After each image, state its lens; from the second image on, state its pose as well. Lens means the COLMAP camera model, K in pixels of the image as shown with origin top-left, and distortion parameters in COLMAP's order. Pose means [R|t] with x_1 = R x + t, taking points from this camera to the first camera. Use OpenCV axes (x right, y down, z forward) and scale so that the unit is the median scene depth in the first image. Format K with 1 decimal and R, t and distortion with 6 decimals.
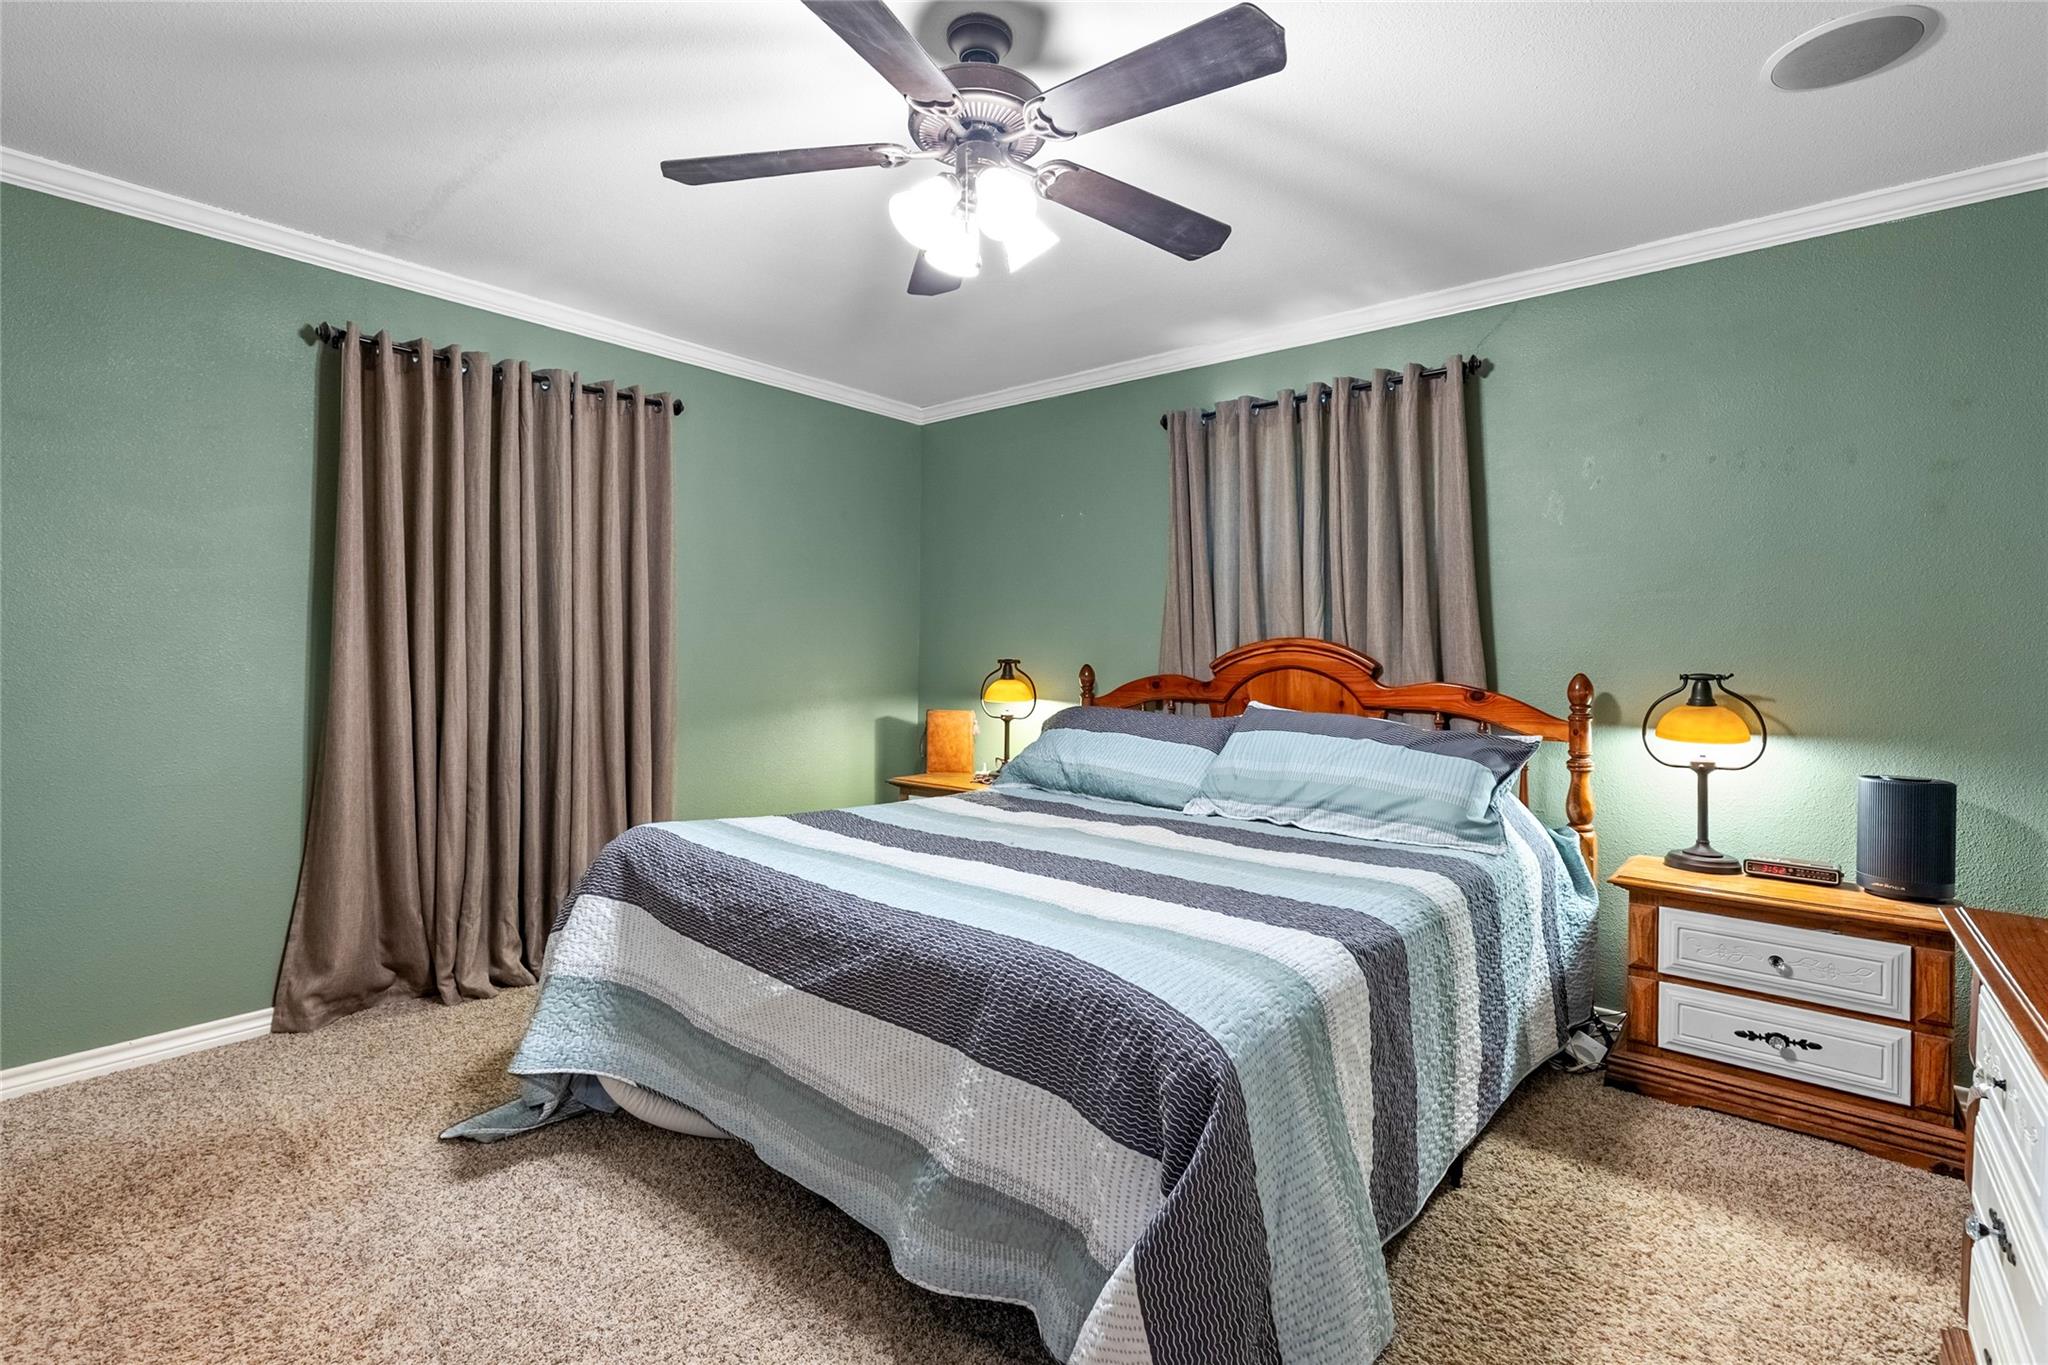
lens RADIAL K [[926.8, 0, 1015.0], [0, 926.8, 650.9], [0, 0, 1]] dist [0.002101, -0.000579]
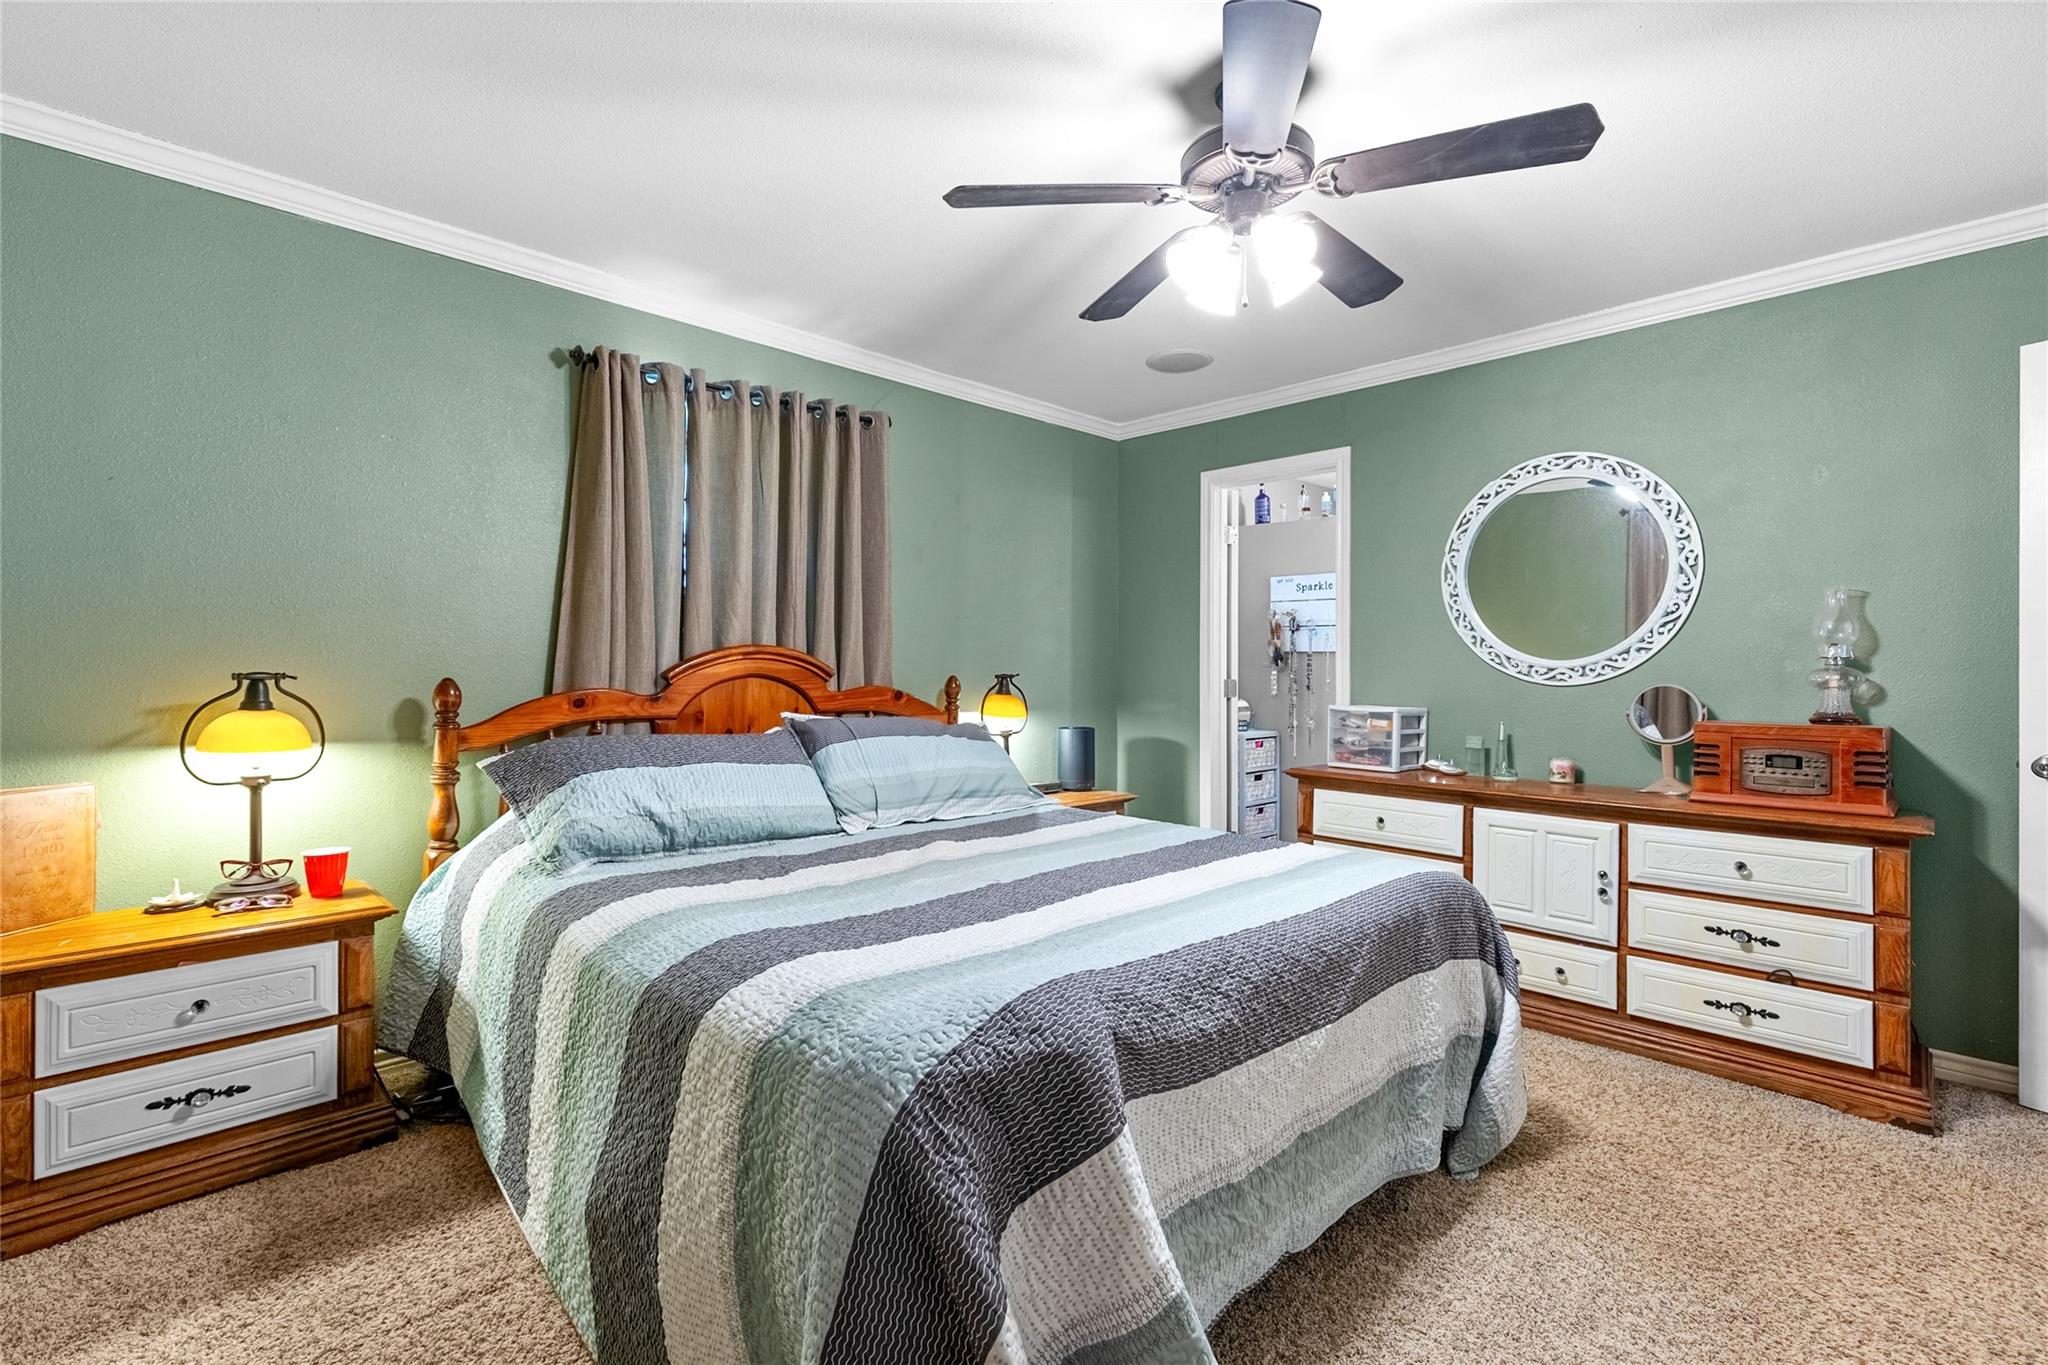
lens RADIAL K [[926.8, 0, 1015.0], [0, 926.8, 650.9], [0, 0, 1]] dist [0.002101, -0.000579]
pose [[0.109488, 0.010922, 0.993928, -0.566123], [-0.002556, 0.999939, -0.010706, 0.001621], [-0.993985, -0.001369, 0.109509, 0.578025]]
